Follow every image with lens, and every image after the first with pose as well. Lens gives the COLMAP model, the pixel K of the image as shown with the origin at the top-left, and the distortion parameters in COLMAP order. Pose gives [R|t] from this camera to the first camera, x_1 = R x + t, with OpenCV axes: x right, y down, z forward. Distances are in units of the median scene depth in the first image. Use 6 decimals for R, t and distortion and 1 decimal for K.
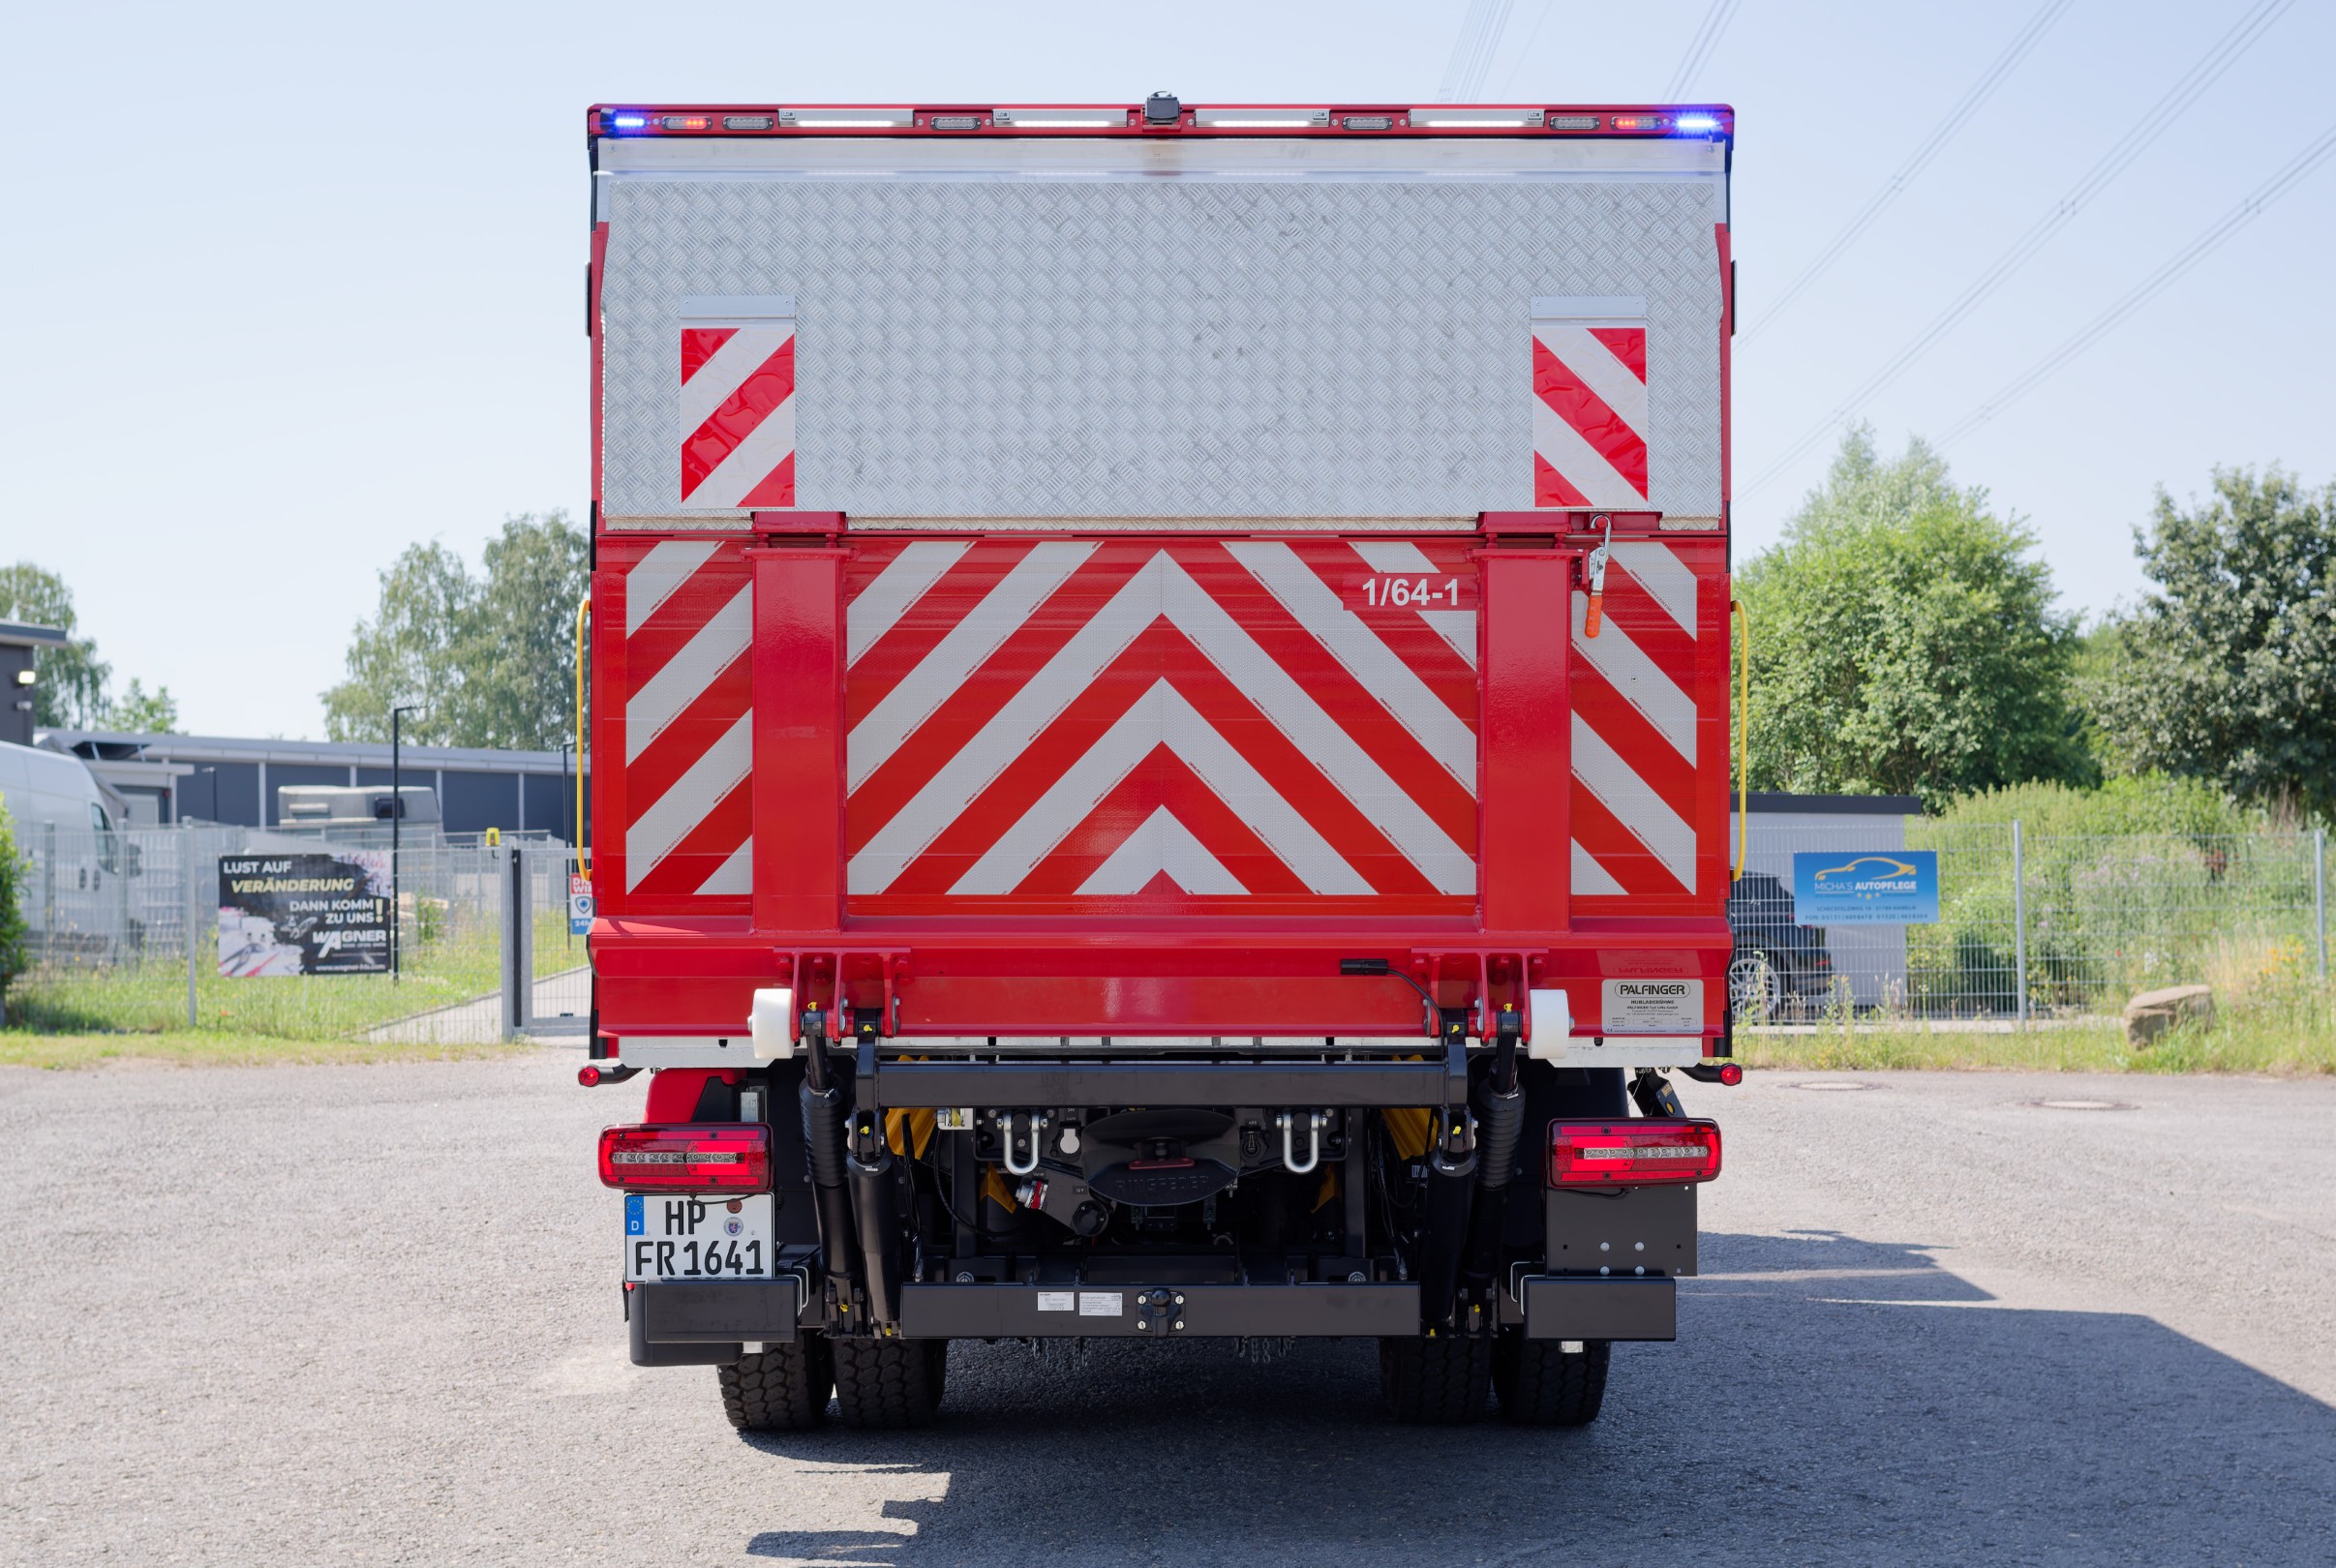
lens RADIAL K [[3462.5, 0, 1162.1], [0, 3462.5, 782.6], [0, 0, 1]] dist [0.058443, 0.000000]
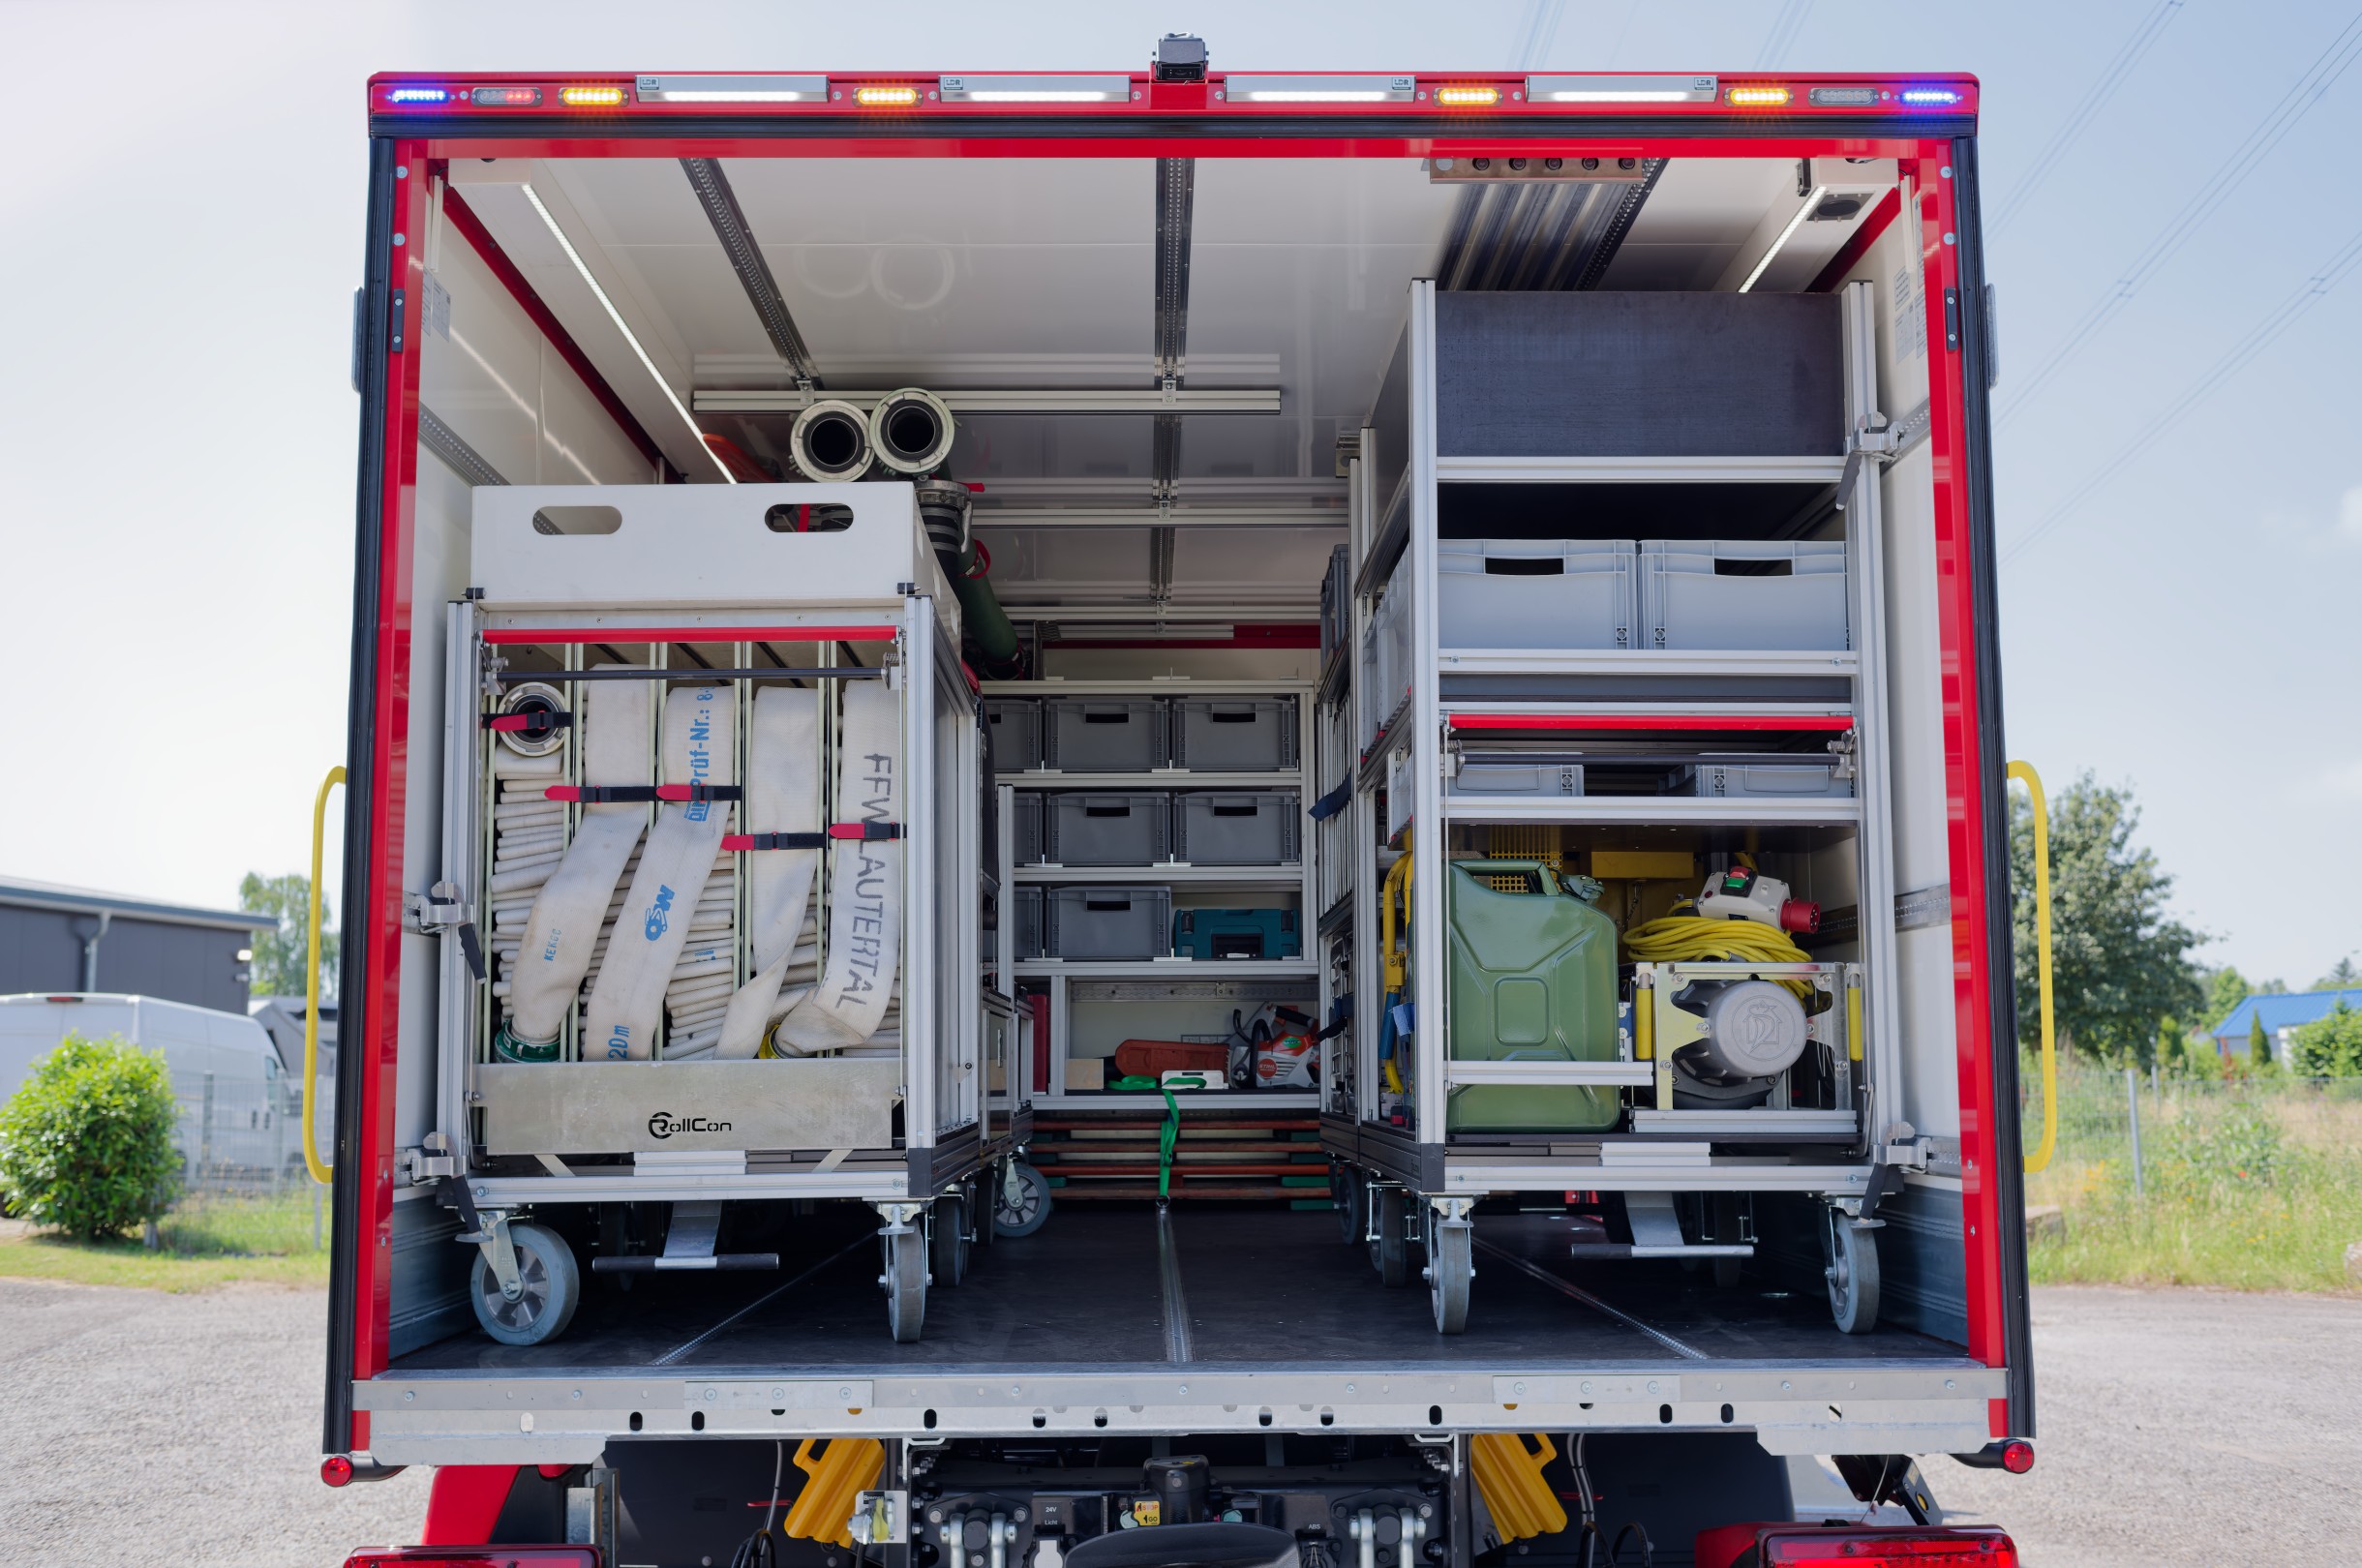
lens RADIAL K [[2375.3, 0, 1186.8], [0, 2375.3, 782.2], [0, 0, 1]] dist [-0.006590, 0.000000]
pose [[0.999816, -0.003183, 0.018941, -0.007695], [0.005172, 0.994364, -0.105898, 0.000842], [-0.018497, 0.105976, 0.994197, 0.515344]]
